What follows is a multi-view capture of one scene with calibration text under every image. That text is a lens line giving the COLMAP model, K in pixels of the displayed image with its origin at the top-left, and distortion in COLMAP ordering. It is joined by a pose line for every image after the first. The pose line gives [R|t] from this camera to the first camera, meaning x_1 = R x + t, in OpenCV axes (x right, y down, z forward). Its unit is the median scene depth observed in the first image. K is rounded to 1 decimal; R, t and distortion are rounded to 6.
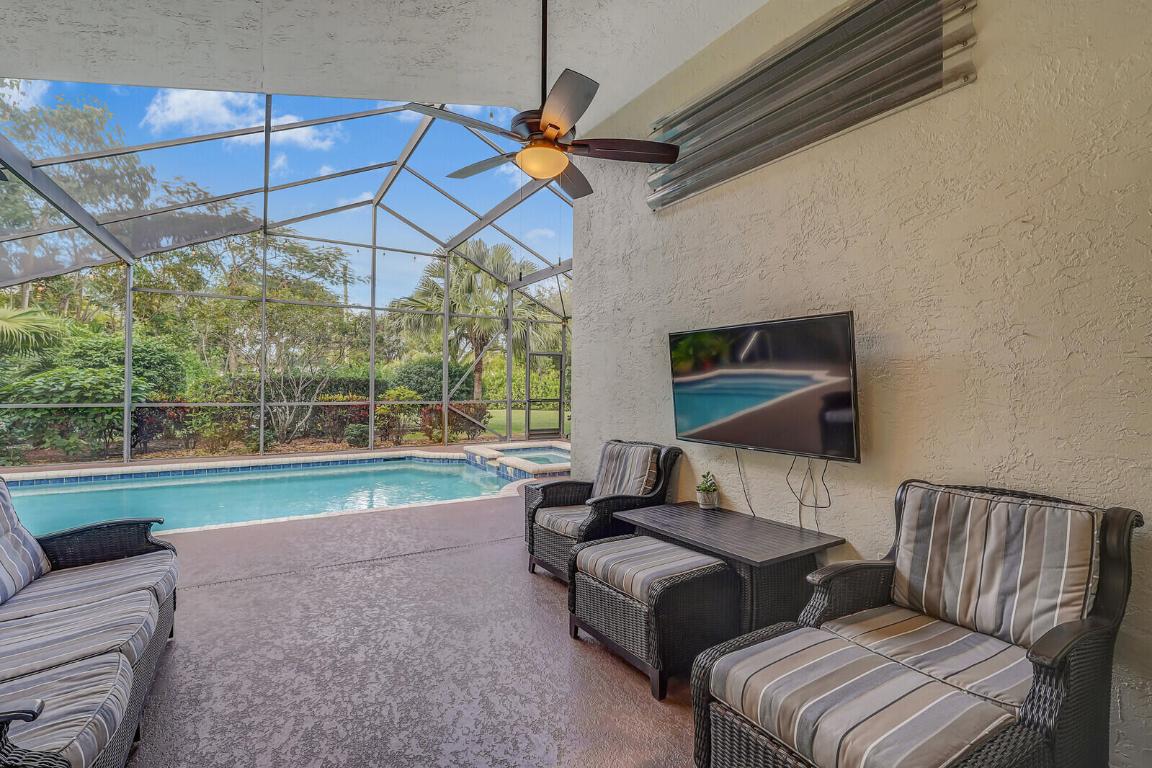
lens RADIAL K [[498.8, 0, 576.0], [0, 498.8, 384.0], [0, 0, 1]] dist [0.000249, 0.000034]
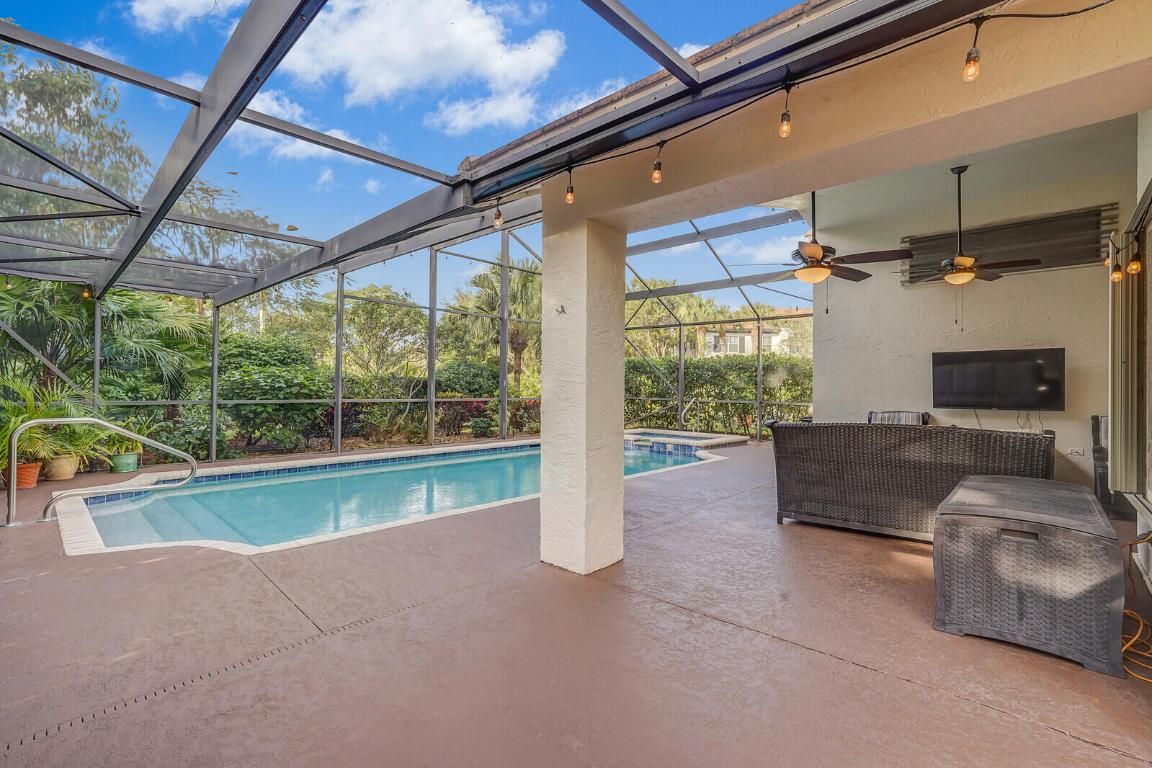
lens RADIAL K [[524.8, 0, 579.5], [0, 524.8, 384.1], [0, 0, 1]] dist [0.009322, 0.000612]
pose [[0.962855, -0.001091, 0.270015, -0.705926], [0.000985, 0.999999, 0.000528, 0.007344], [-0.270016, -0.000242, 0.962856, -0.247925]]
